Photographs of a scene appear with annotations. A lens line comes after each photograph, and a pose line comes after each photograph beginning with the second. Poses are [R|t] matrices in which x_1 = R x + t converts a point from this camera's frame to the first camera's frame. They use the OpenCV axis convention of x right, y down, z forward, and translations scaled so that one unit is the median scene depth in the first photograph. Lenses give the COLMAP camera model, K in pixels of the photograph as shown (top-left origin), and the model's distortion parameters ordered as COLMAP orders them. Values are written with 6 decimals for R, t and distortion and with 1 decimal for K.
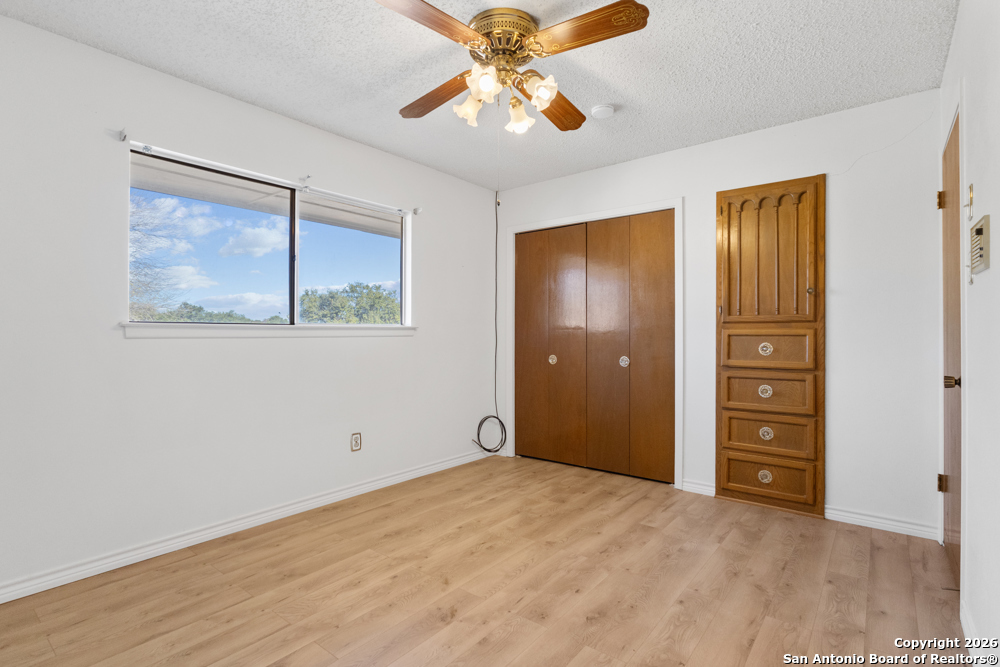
lens RADIAL K [[493.8, 0, 503.2], [0, 493.8, 336.8], [0, 0, 1]] dist [-0.015411, 0.000371]
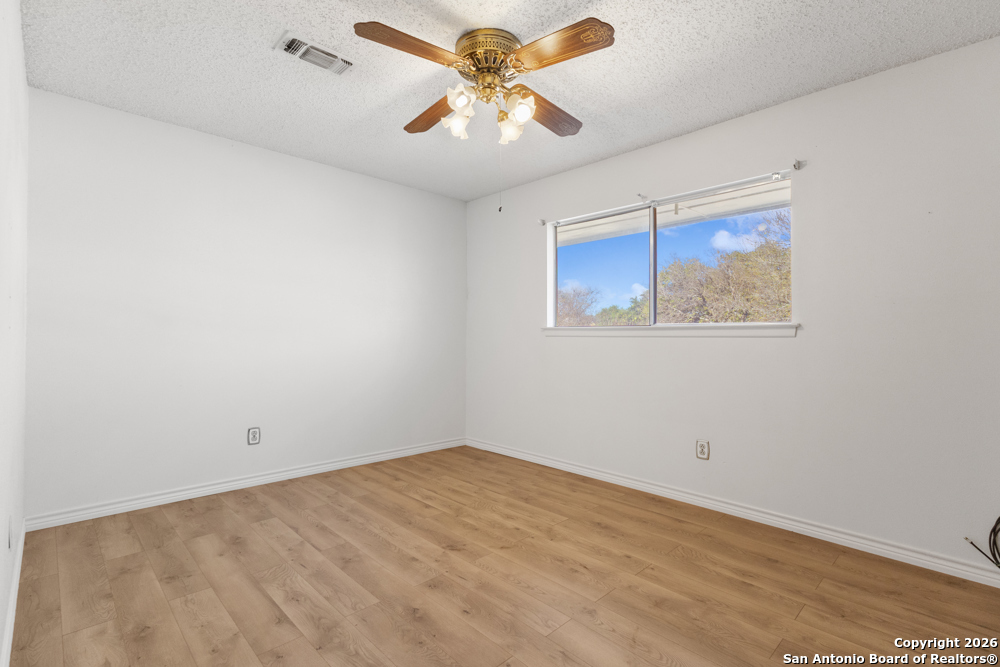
lens RADIAL K [[468.8, 0, 497.3], [0, 468.8, 331.4], [0, 0, 1]] dist [-0.001755, 0.001197]
pose [[-0.149631, -0.006415, -0.988721, 0.889325], [-0.007286, 0.999959, -0.005385, -0.003666], [0.988715, 0.006398, -0.149672, 1.039963]]
